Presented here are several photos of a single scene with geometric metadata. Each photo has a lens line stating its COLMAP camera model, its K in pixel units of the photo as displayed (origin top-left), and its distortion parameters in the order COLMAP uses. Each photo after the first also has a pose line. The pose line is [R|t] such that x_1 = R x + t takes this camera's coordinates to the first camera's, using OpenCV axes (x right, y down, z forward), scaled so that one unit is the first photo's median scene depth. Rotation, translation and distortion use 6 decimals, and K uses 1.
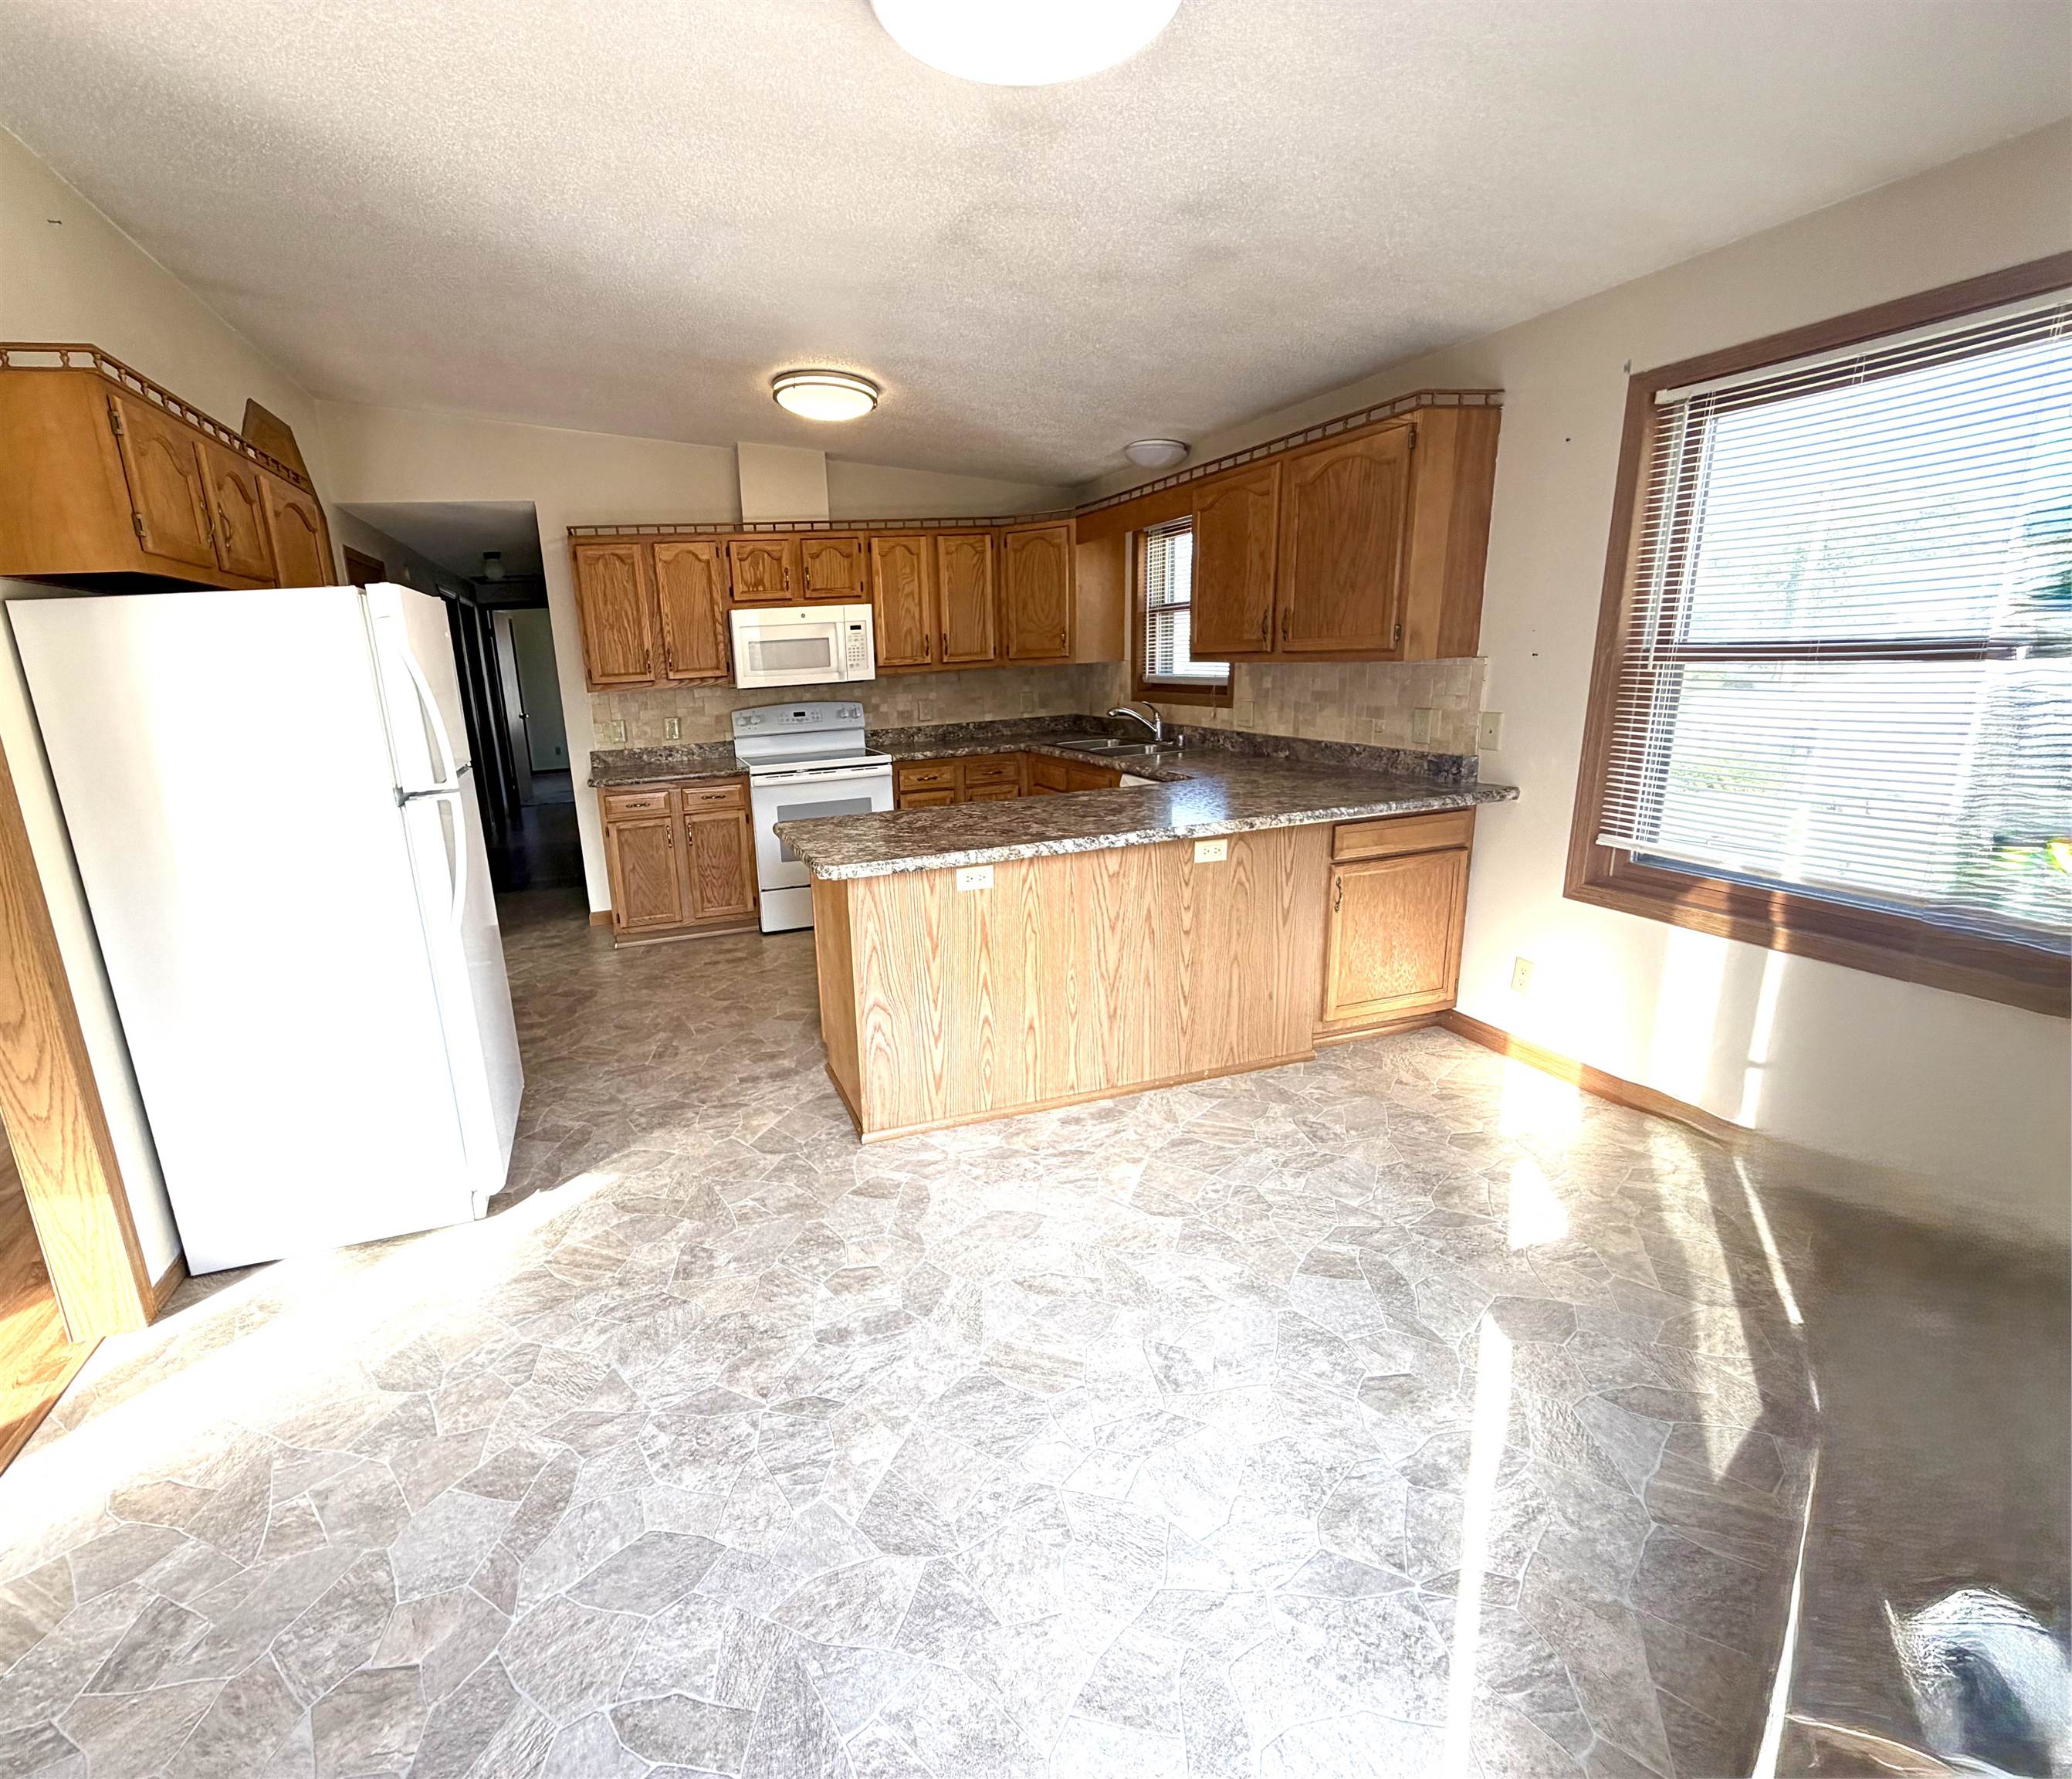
lens RADIAL K [[952.1, 0, 1035.7], [0, 952.1, 882.1], [0, 0, 1]] dist [-0.002570, -0.000070]
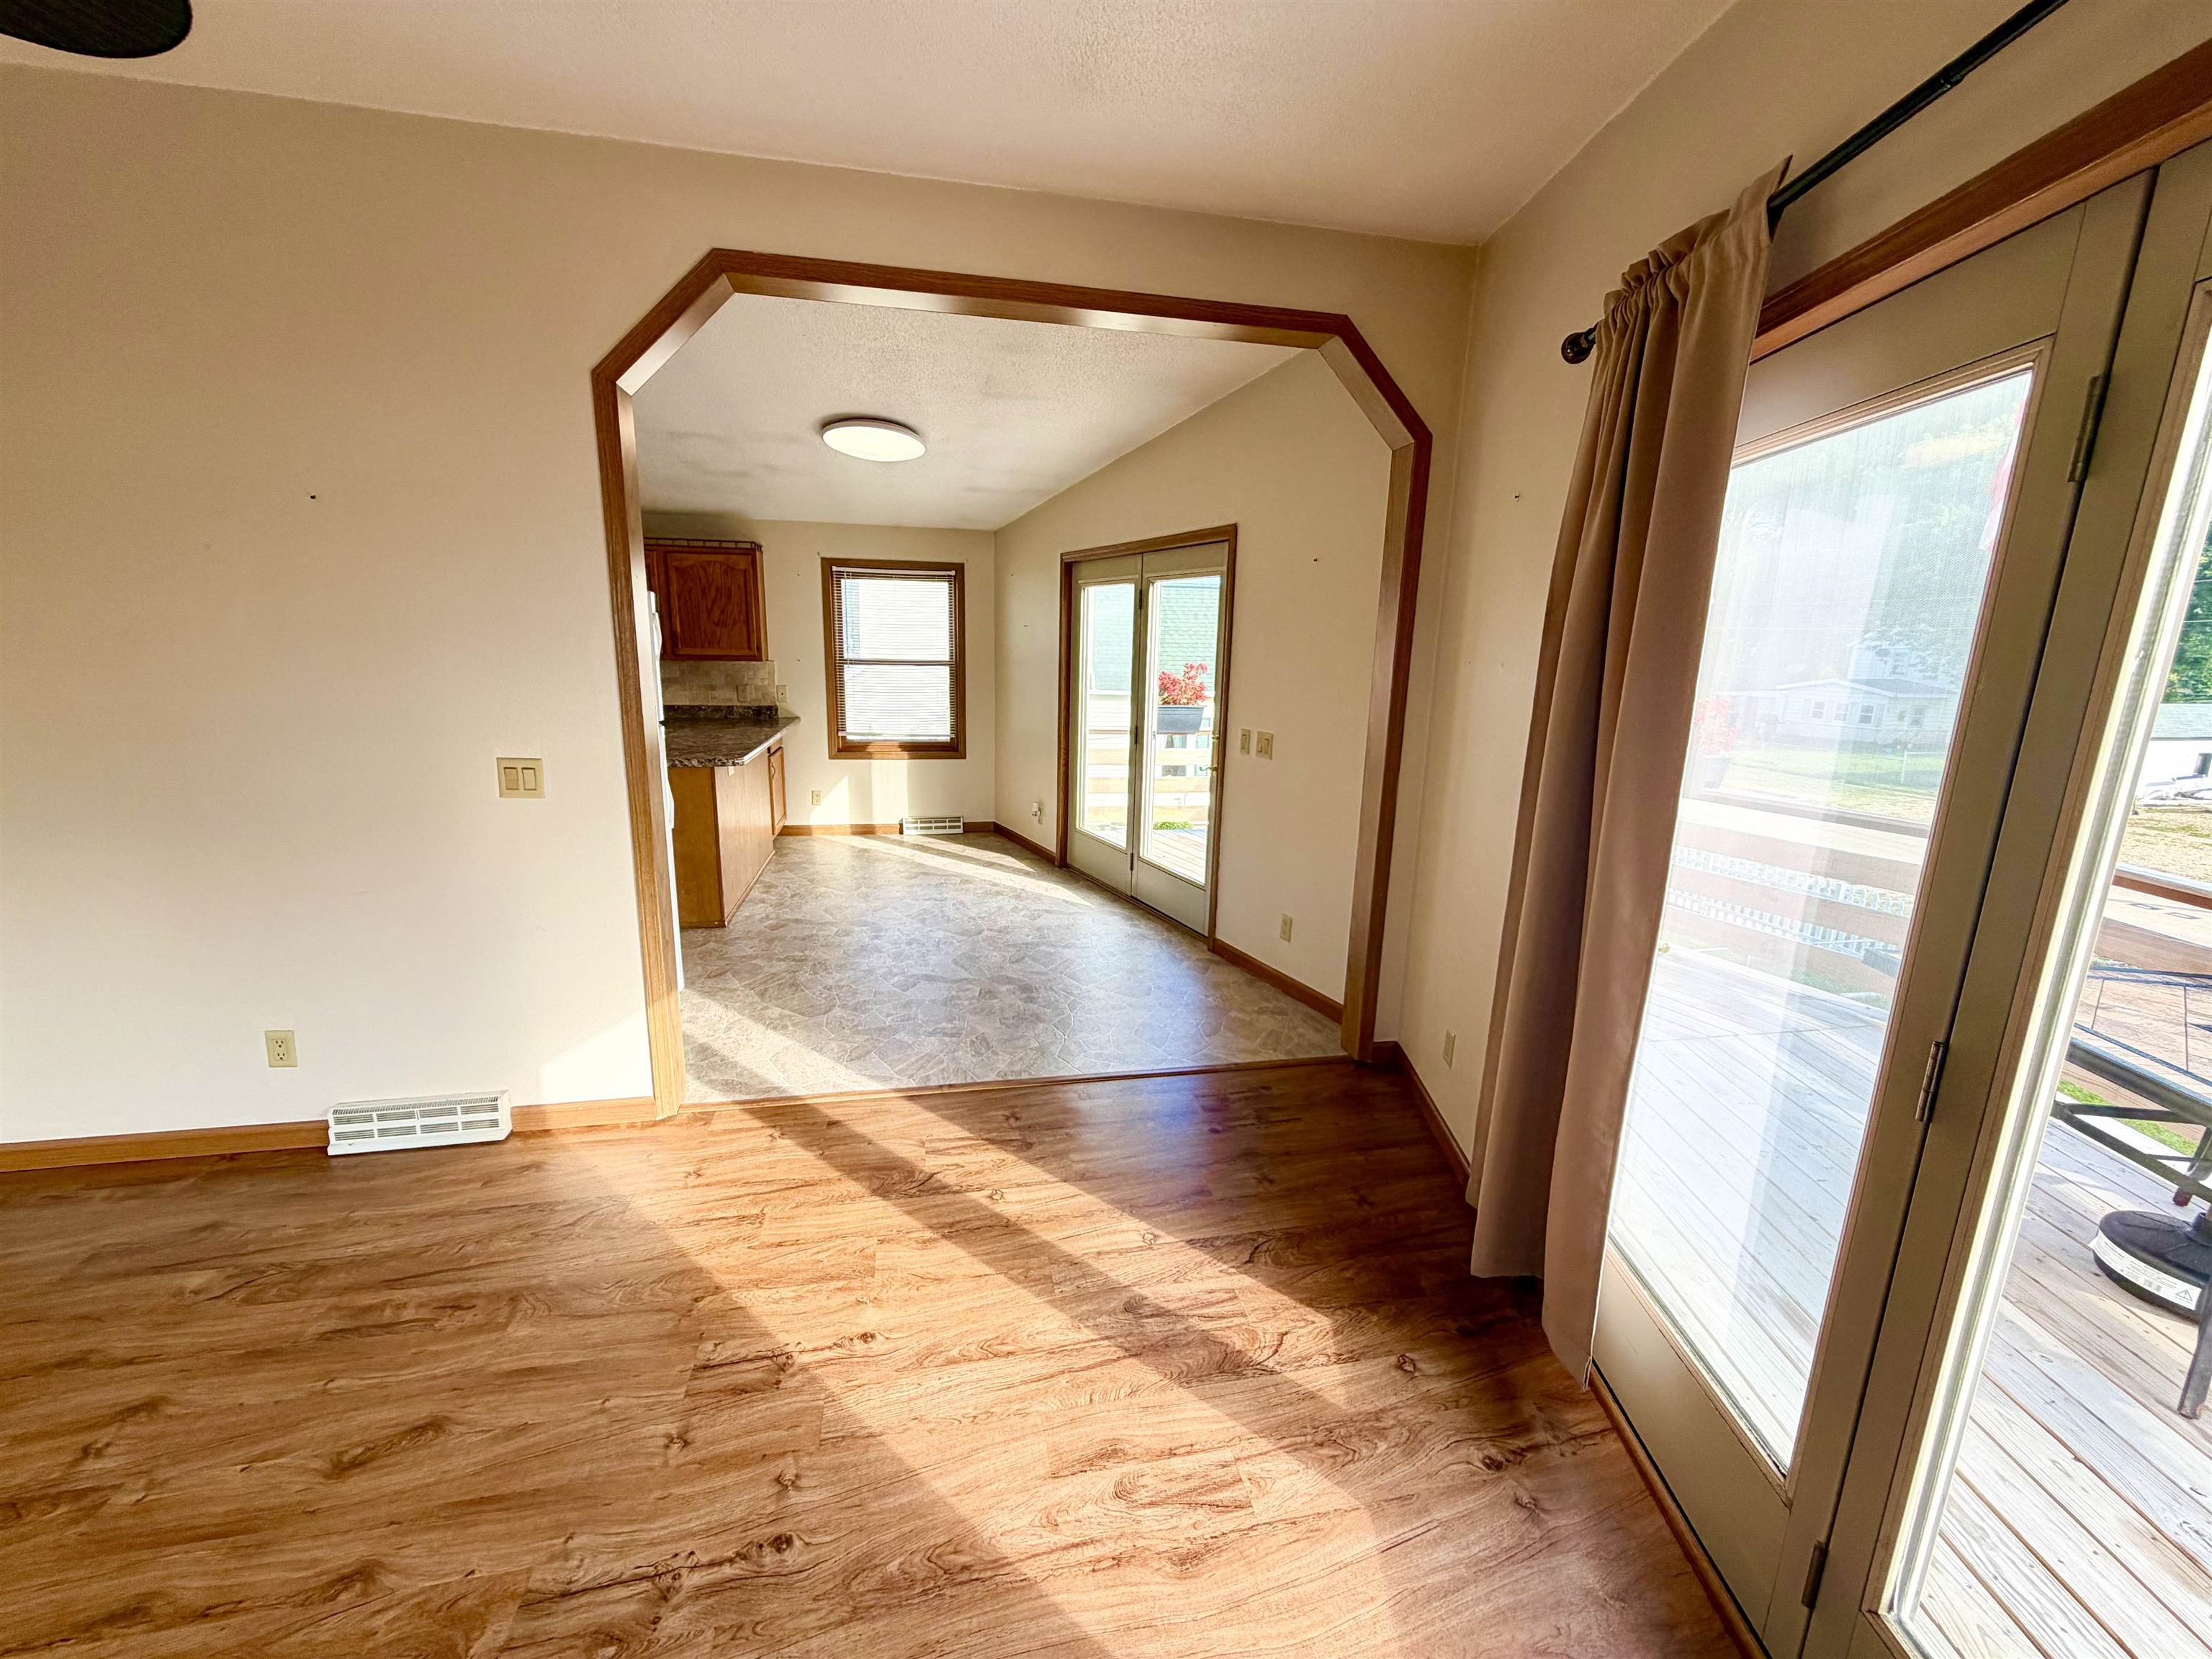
lens RADIAL K [[884.4, 0, 1097.3], [0, 884.4, 832.4], [0, 0, 1]] dist [0.004295, 0.000677]
pose [[0.065744, -0.153654, 0.985935, -1.664462], [0.214549, 0.967139, 0.136418, 0.033248], [-0.974498, 0.202563, 0.096550, 0.148417]]
